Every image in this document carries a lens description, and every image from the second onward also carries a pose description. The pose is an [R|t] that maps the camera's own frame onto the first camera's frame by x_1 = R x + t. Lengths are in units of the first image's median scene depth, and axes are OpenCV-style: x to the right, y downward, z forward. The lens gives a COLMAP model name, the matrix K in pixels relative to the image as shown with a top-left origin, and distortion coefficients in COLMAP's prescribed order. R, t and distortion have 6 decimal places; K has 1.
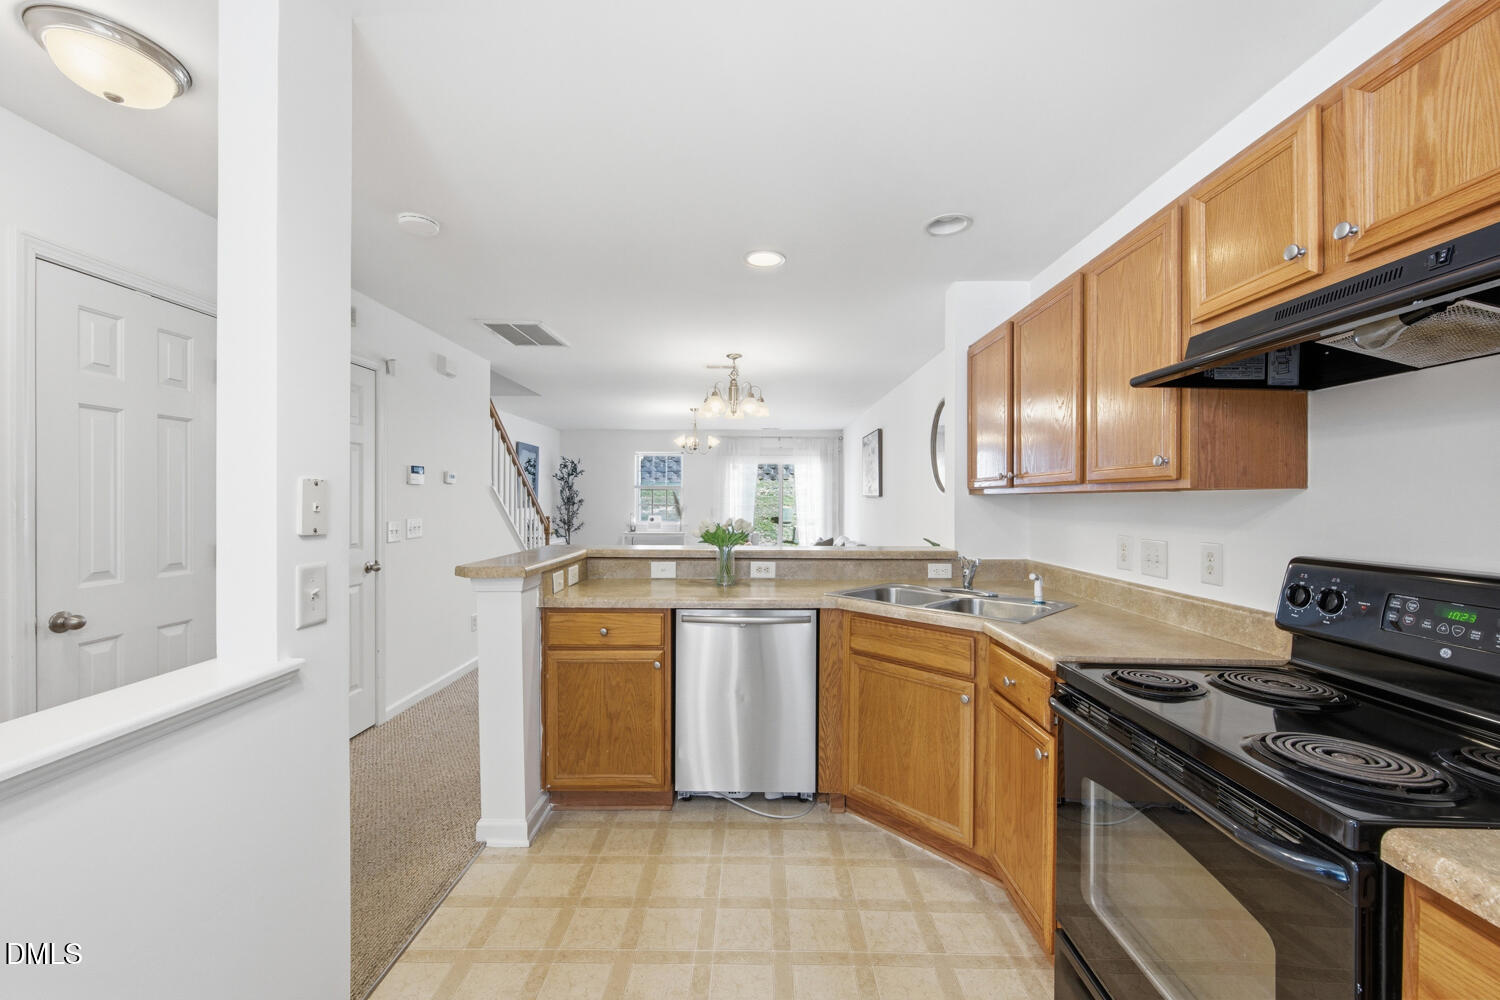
lens RADIAL K [[594.4, 0, 746.0], [0, 594.4, 500.2], [0, 0, 1]] dist [0.001465, -0.000345]
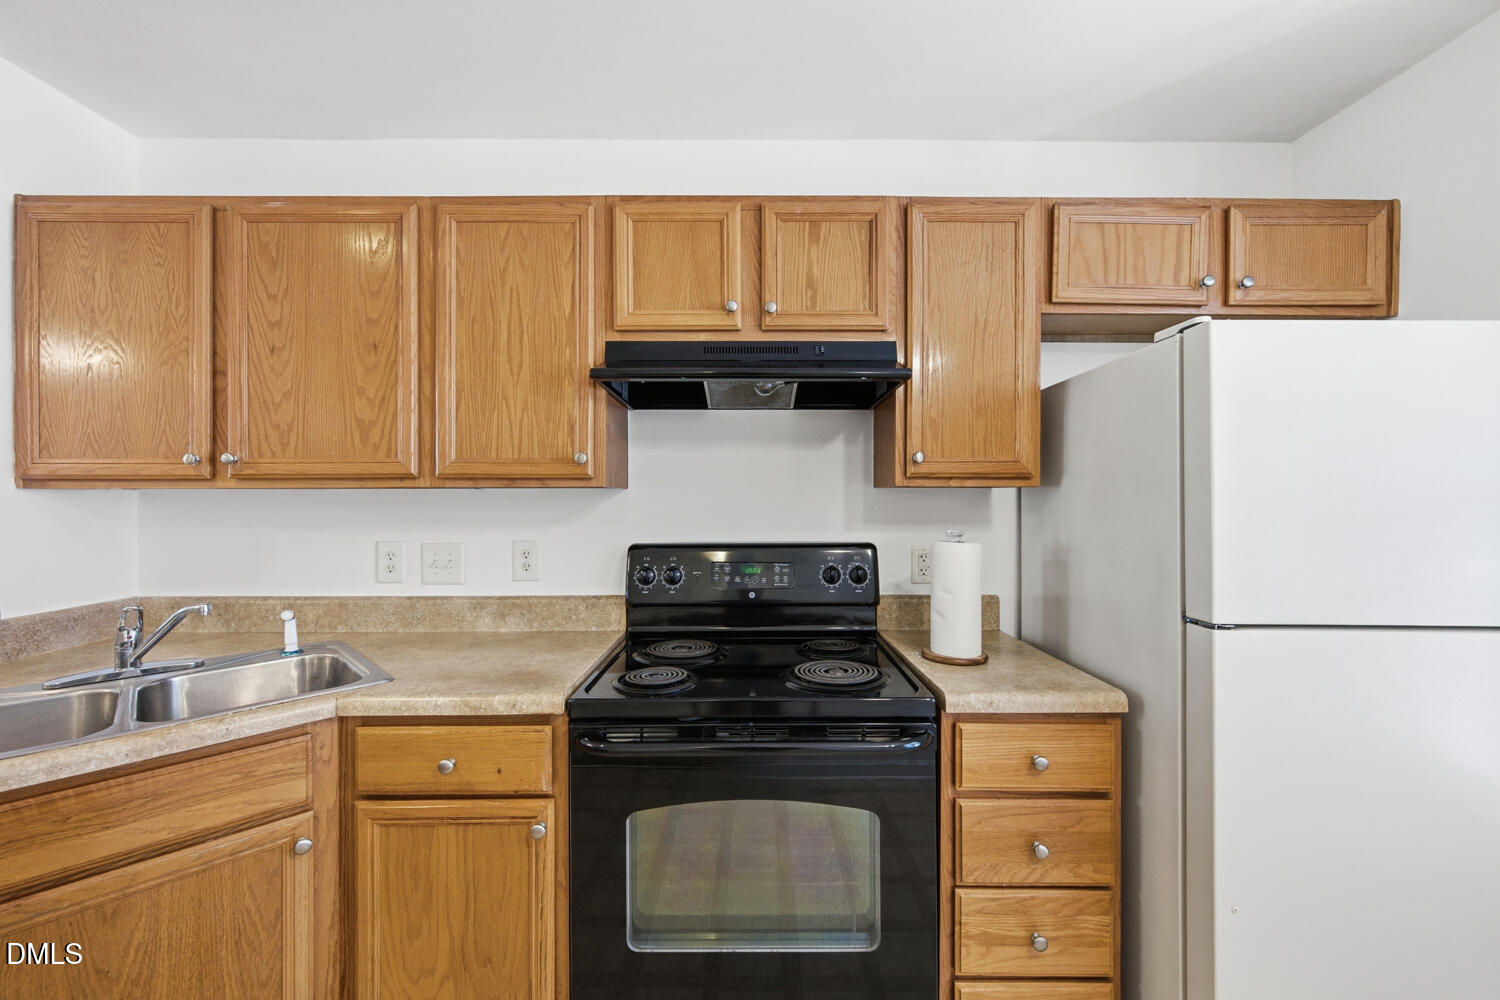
lens RADIAL K [[594.4, 0, 744.7], [0, 594.4, 495.6], [0, 0, 1]] dist [0.001465, -0.000345]
pose [[-0.023040, -0.001164, 0.999734, -0.289046], [0.002409, 0.999996, 0.001220, -0.005911], [-0.999732, 0.002436, -0.023037, 0.779687]]
